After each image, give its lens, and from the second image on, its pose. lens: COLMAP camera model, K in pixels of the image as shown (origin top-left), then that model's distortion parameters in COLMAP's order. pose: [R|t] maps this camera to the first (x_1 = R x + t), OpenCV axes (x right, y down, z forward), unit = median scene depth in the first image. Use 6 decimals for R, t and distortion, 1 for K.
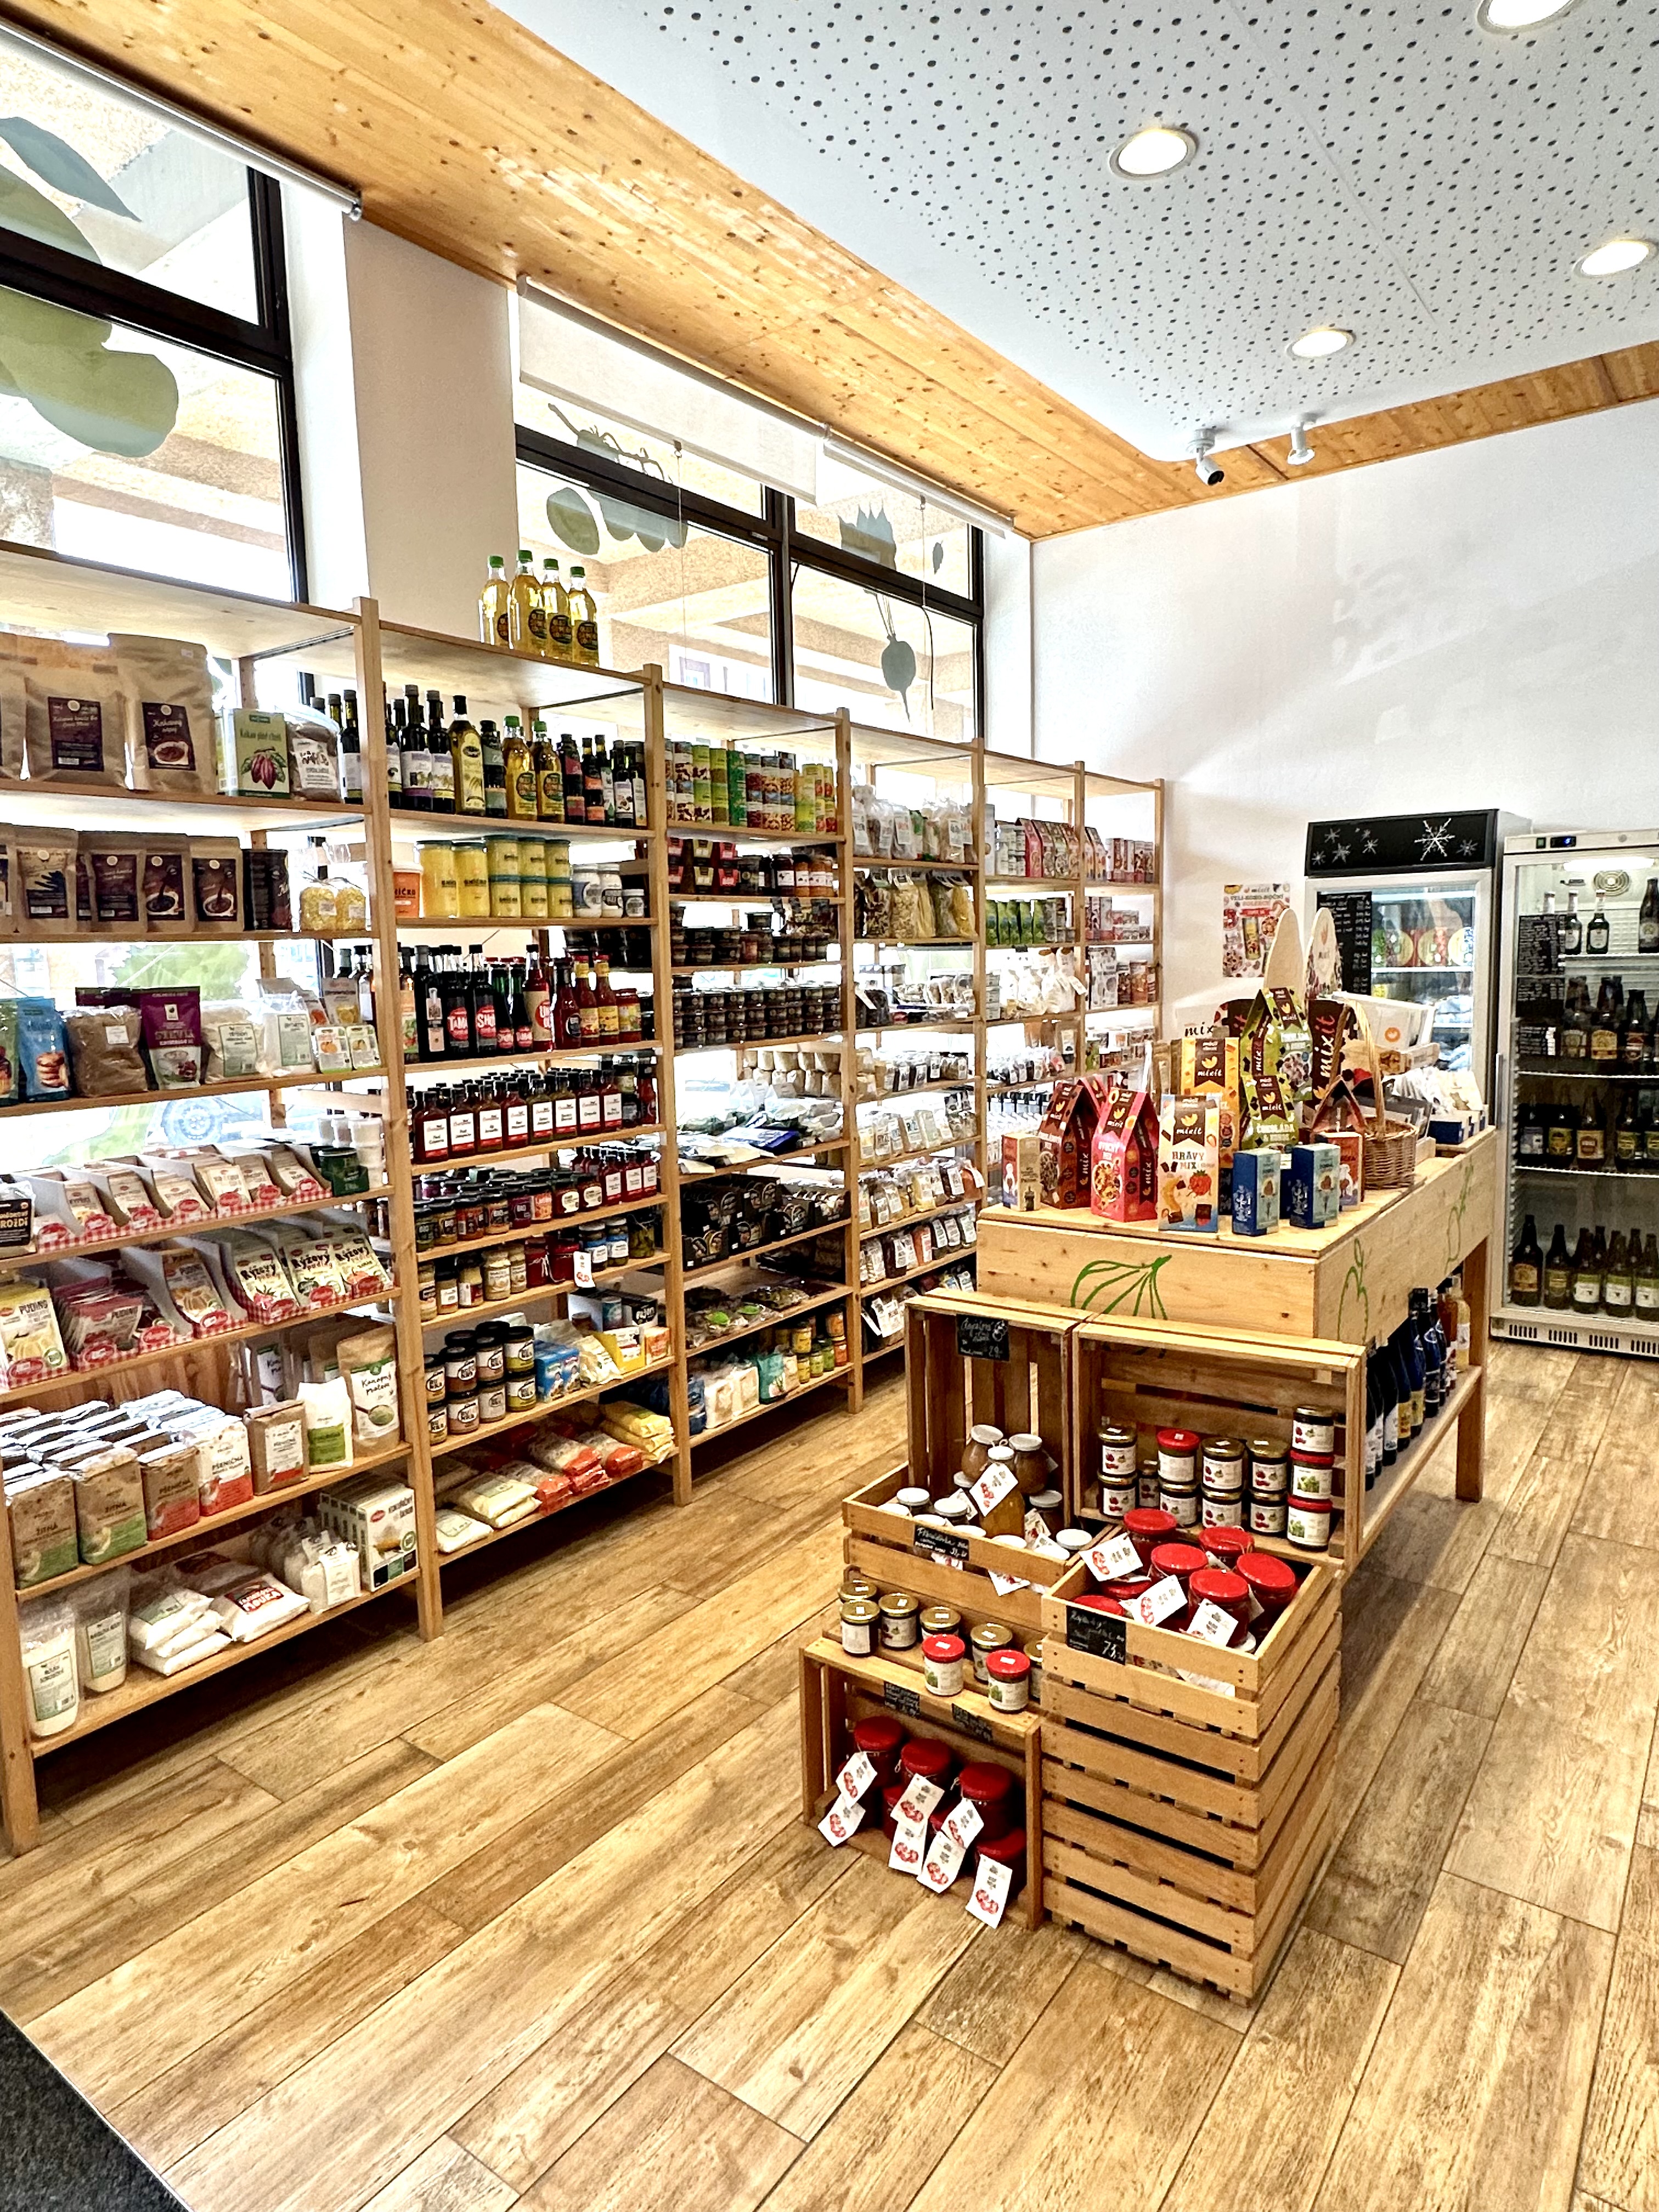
lens RADIAL K [[1312.6, 0, 829.5], [0, 1312.6, 1106.0], [0, 0, 1]] dist [-0.000676, 0.000297]
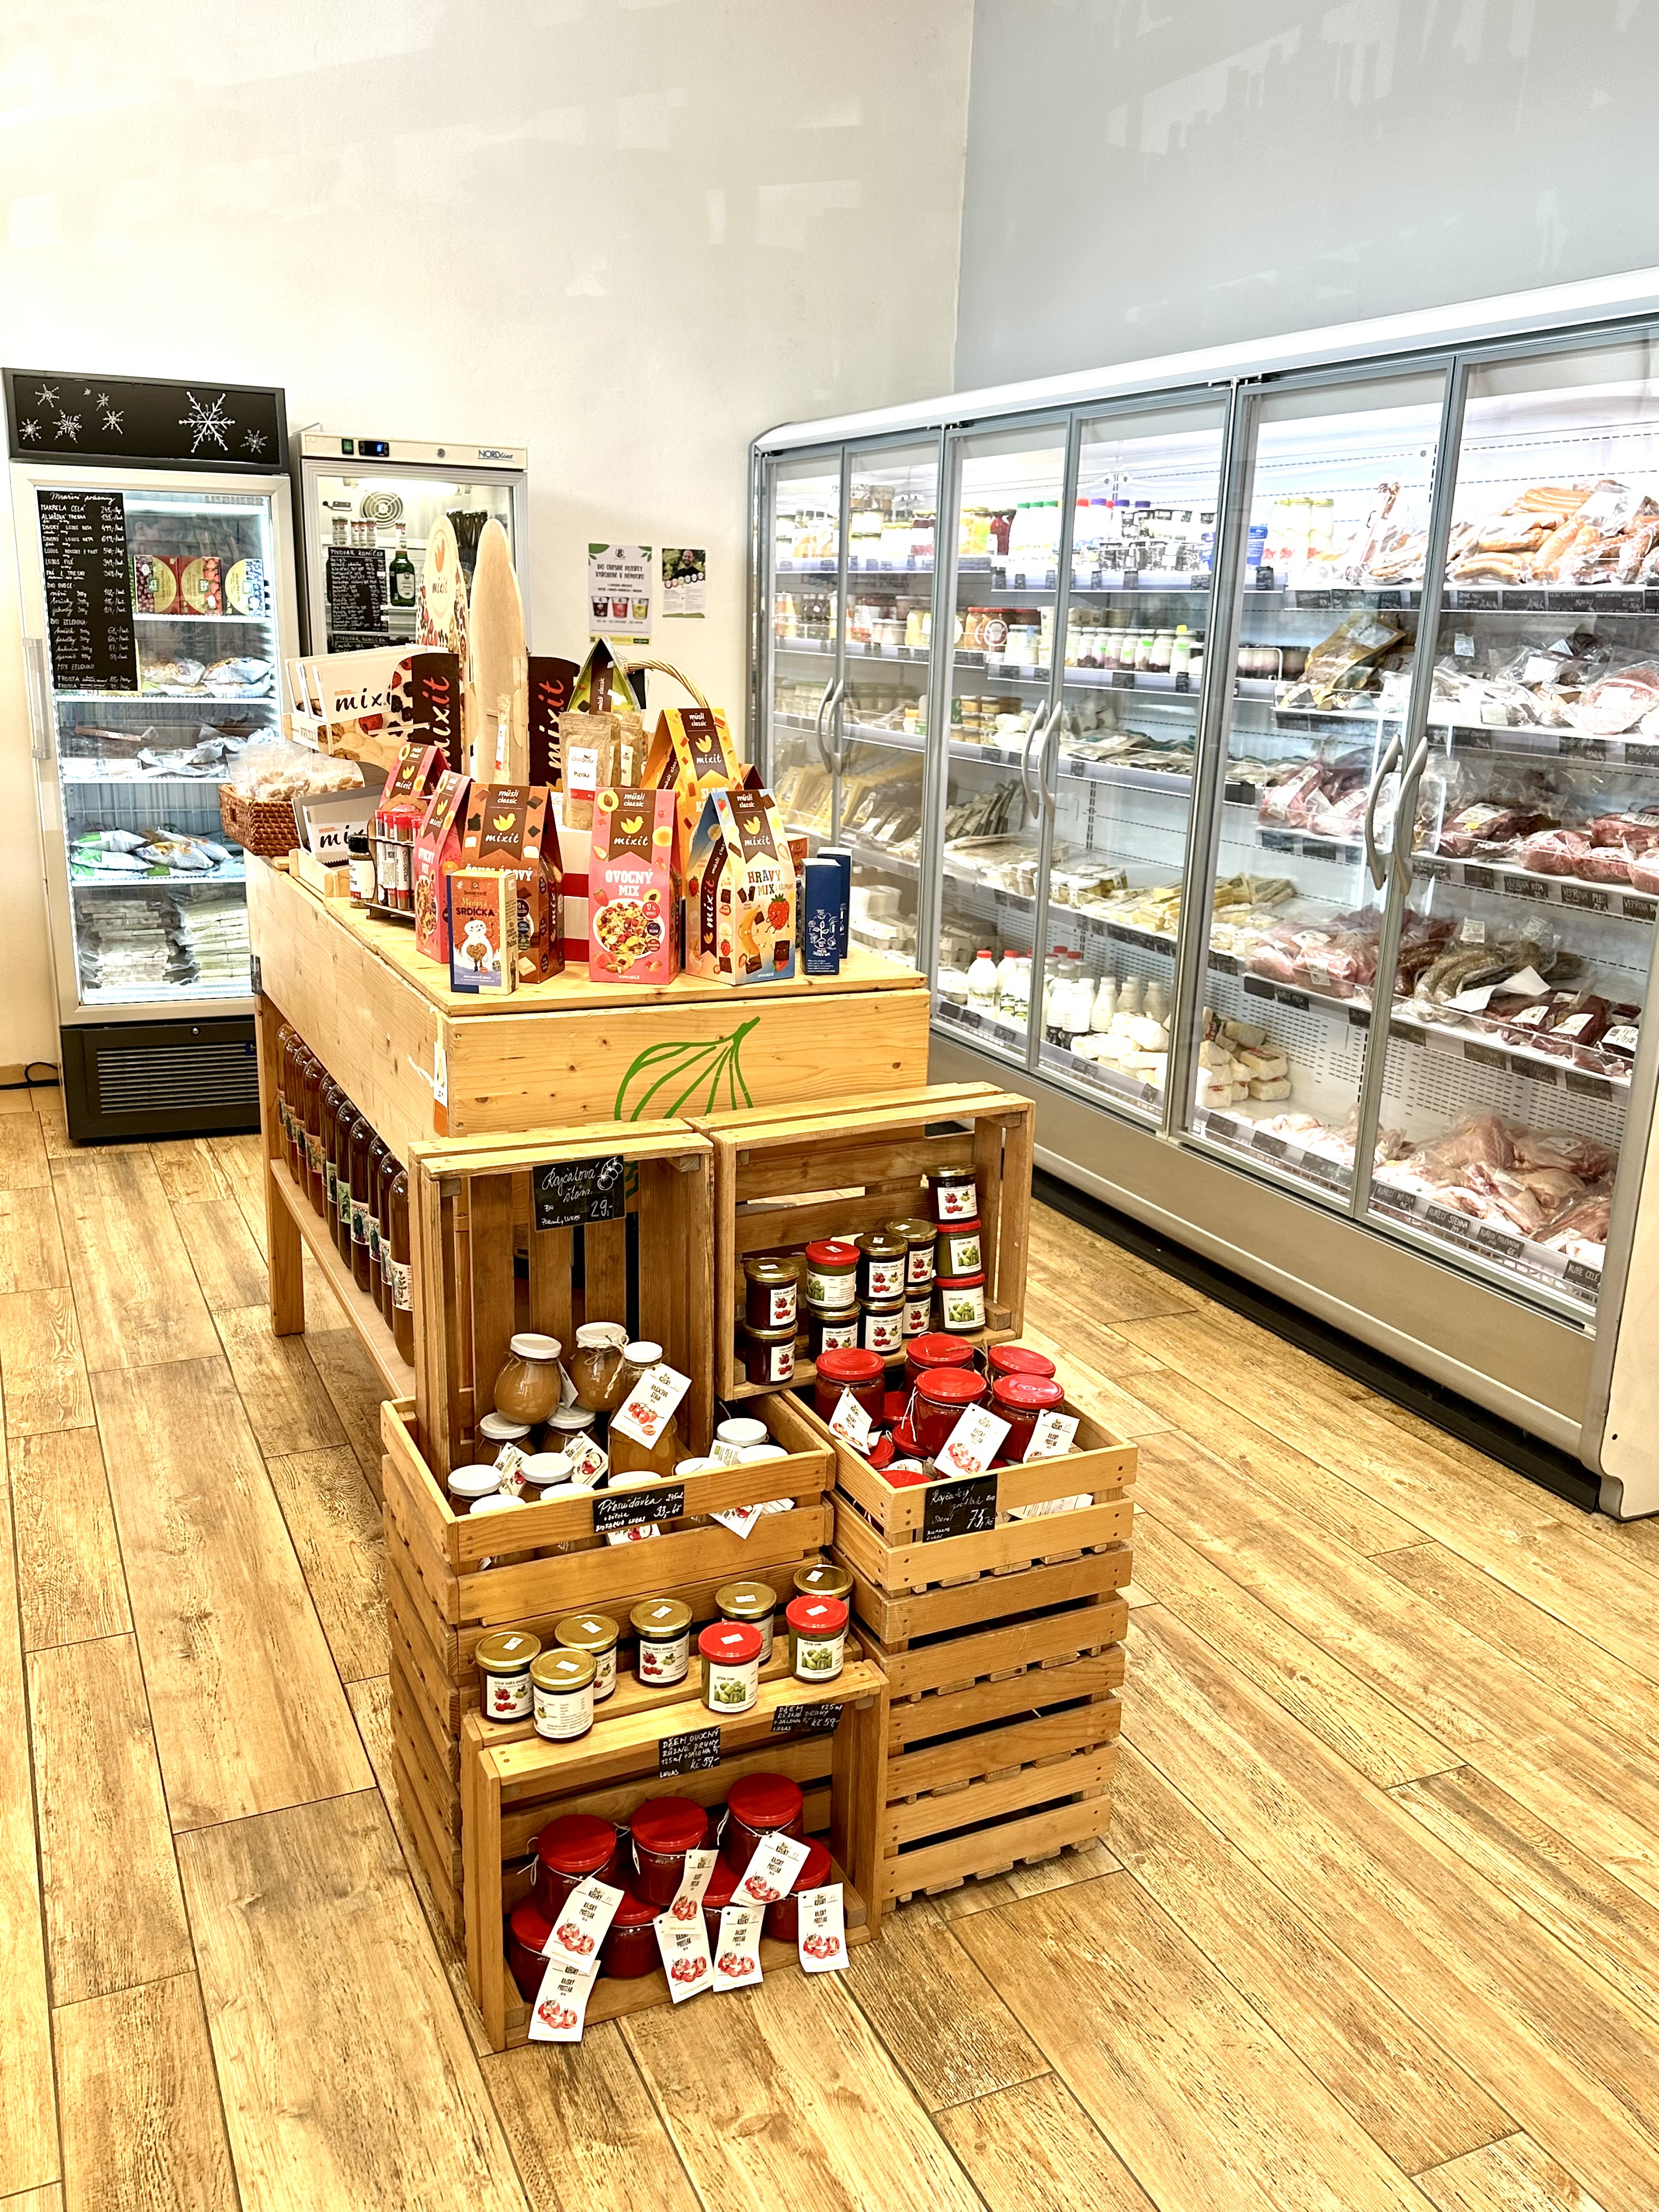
lens RADIAL K [[1838.1, 0, 829.5], [0, 1838.1, 1106.0], [0, 0, 1]] dist [0.136924, -0.254100]
pose [[0.485171, -0.191629, 0.853163, -0.588570], [0.066047, 0.980935, 0.182769, -0.020418], [-0.871921, -0.032326, 0.488578, 0.466525]]
